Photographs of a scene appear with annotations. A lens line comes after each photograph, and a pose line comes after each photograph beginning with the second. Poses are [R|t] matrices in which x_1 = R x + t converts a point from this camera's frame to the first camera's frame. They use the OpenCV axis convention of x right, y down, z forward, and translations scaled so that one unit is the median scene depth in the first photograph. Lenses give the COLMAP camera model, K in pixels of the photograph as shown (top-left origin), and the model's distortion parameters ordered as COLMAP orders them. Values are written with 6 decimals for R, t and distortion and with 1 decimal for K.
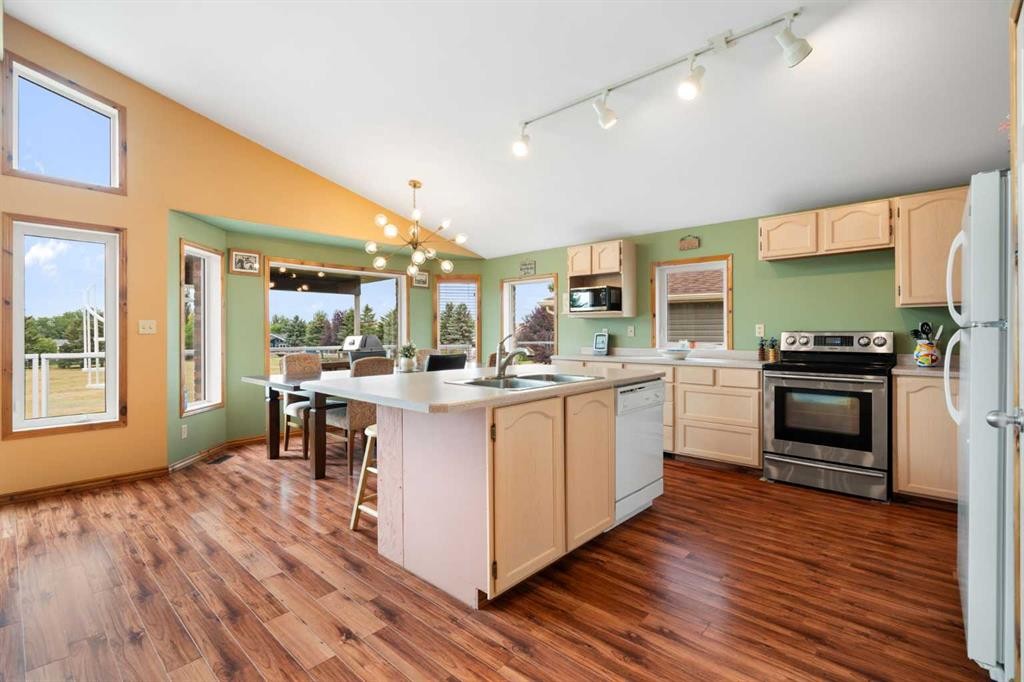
lens RADIAL K [[464.9, 0, 507.0], [0, 464.9, 331.7], [0, 0, 1]] dist [0.002306, 0.000622]
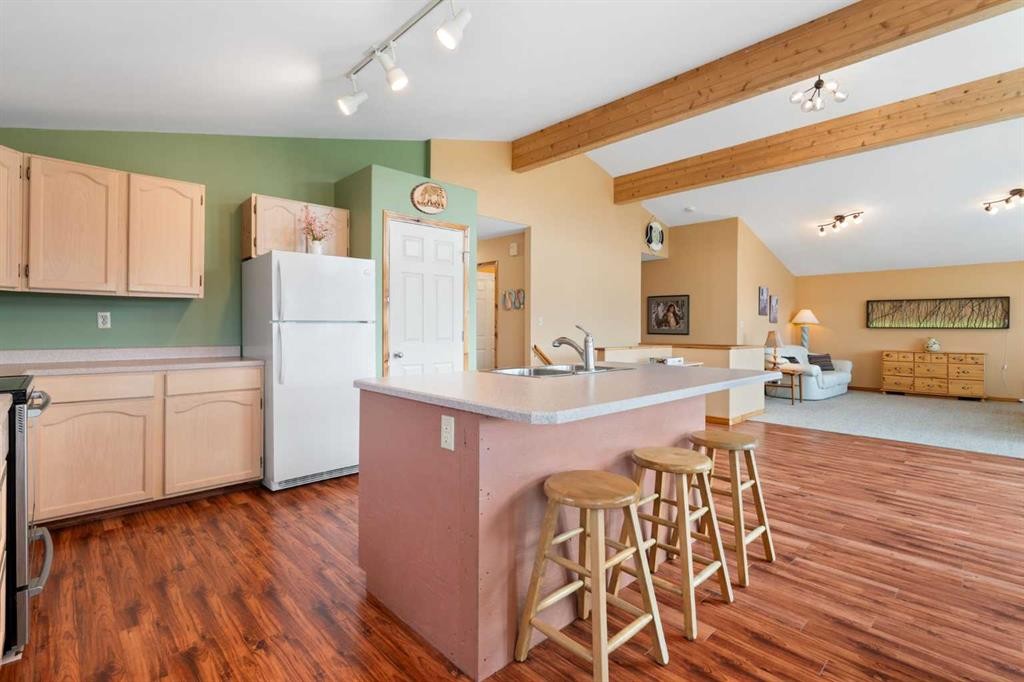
lens RADIAL K [[474.6, 0, 512.5], [0, 474.6, 328.6], [0, 0, 1]] dist [0.001548, 0.000096]
pose [[-0.998158, 0.000925, 0.060666, 0.045370], [0.000742, 0.999995, -0.003029, 0.008523], [-0.060668, -0.002979, -0.998154, 1.112003]]
